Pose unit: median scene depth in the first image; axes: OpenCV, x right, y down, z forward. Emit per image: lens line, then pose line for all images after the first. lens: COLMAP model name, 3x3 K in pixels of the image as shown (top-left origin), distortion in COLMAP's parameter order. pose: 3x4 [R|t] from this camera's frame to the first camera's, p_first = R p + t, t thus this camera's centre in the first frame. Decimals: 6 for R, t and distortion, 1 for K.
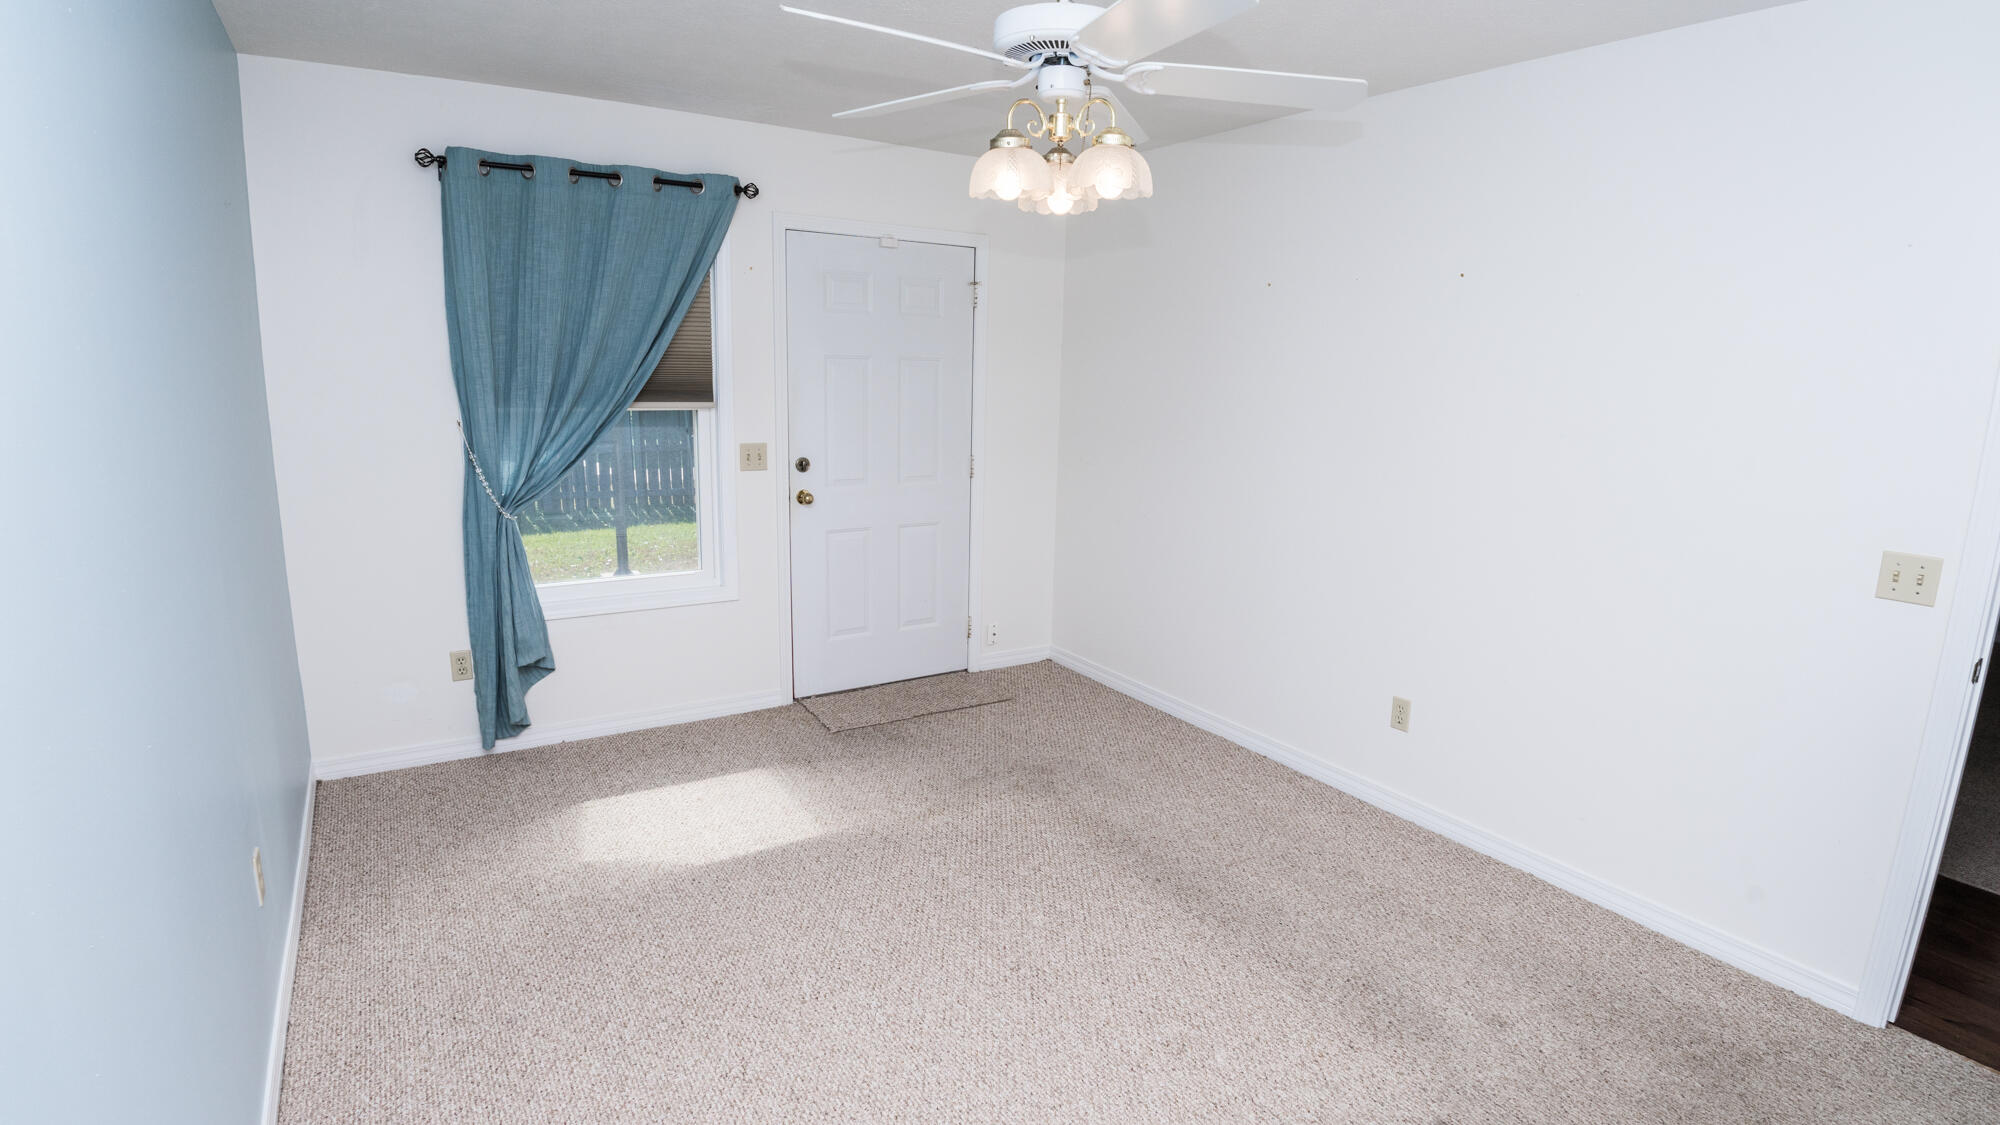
lens RADIAL K [[962.4, 0, 1002.1], [0, 962.4, 560.5], [0, 0, 1]] dist [-0.066304, 0.005572]
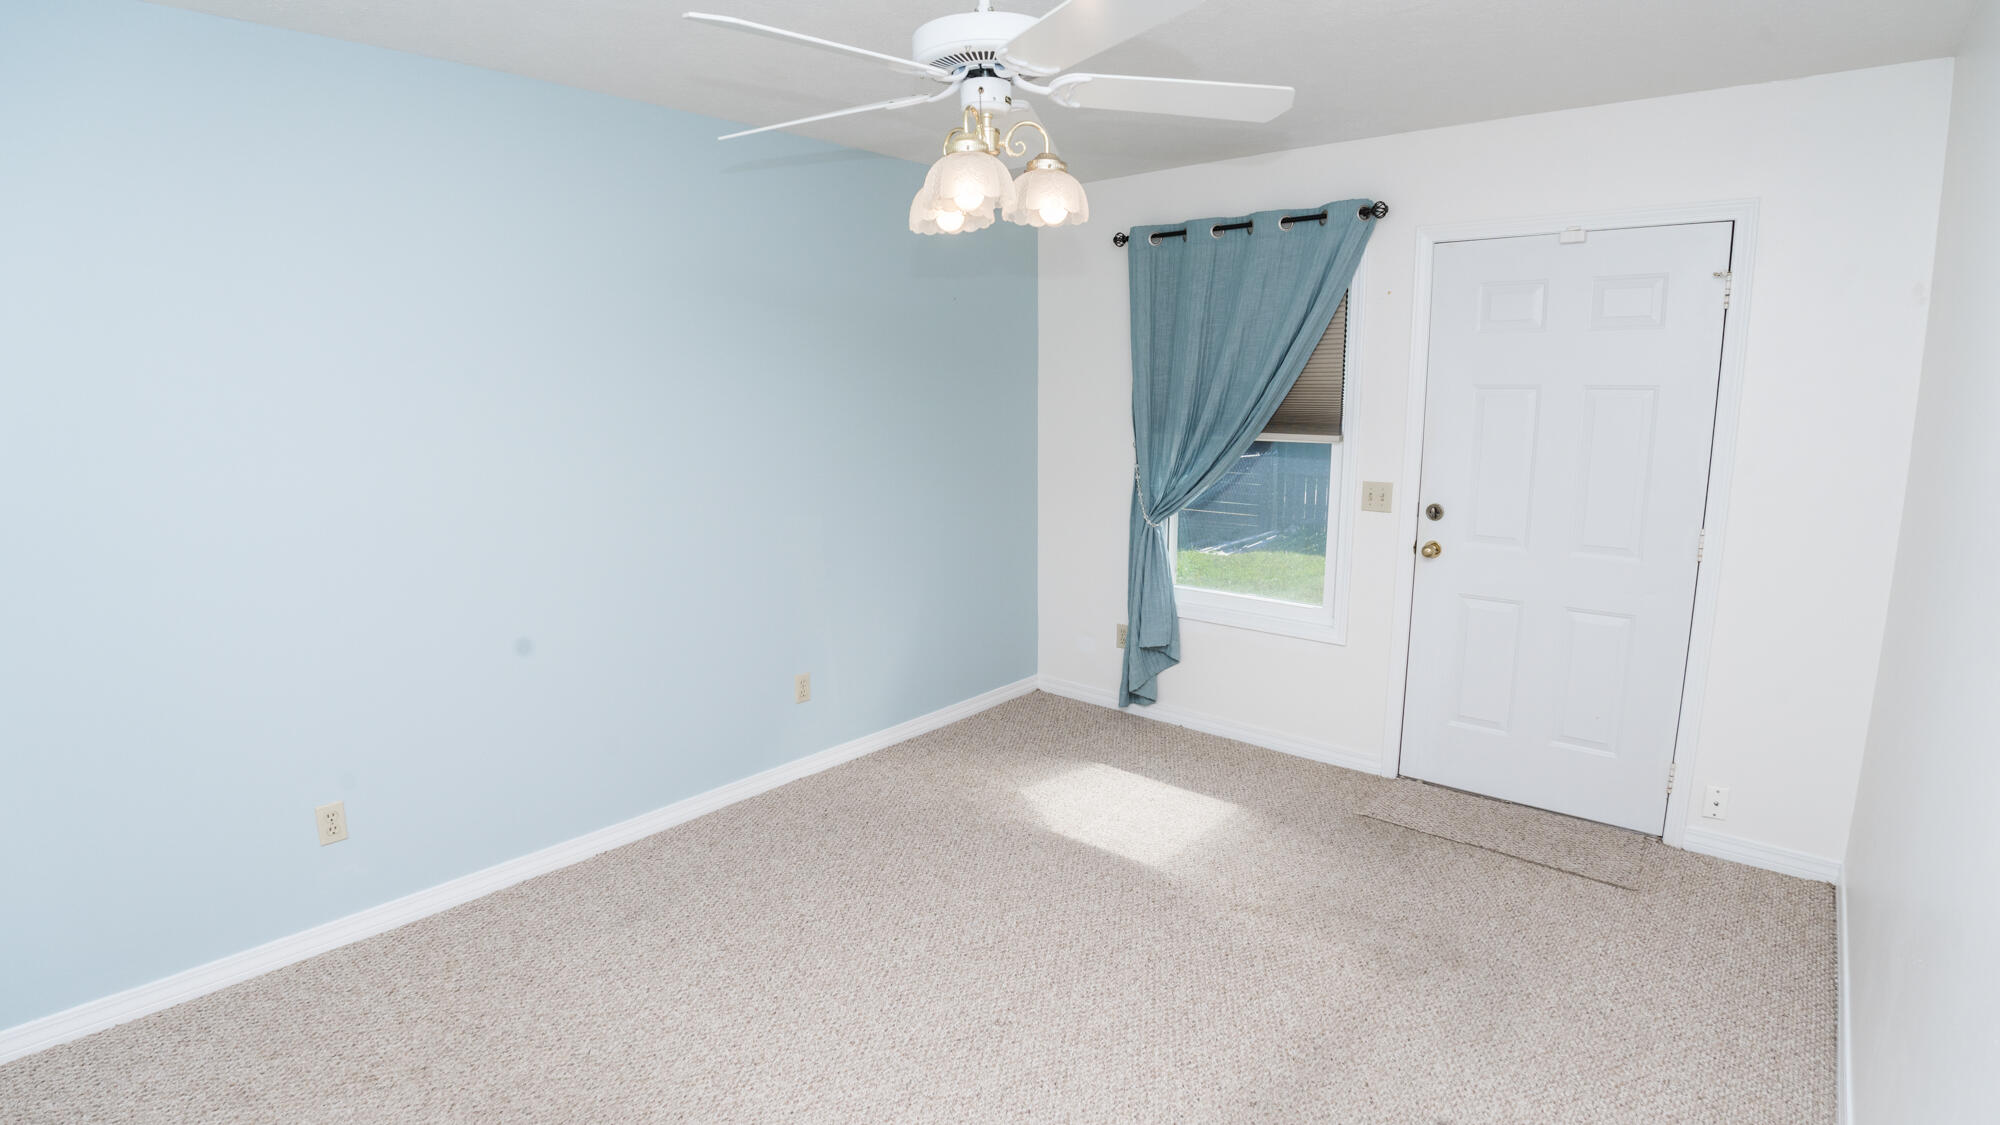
lens RADIAL K [[962.4, 0, 1002.1], [0, 962.4, 560.5], [0, 0, 1]] dist [-0.066304, 0.005572]
pose [[0.283271, 0.140847, -0.948641, 0.560006], [-0.180232, 0.979351, 0.091588, -0.073079], [0.941952, 0.145031, 0.302807, 0.428258]]
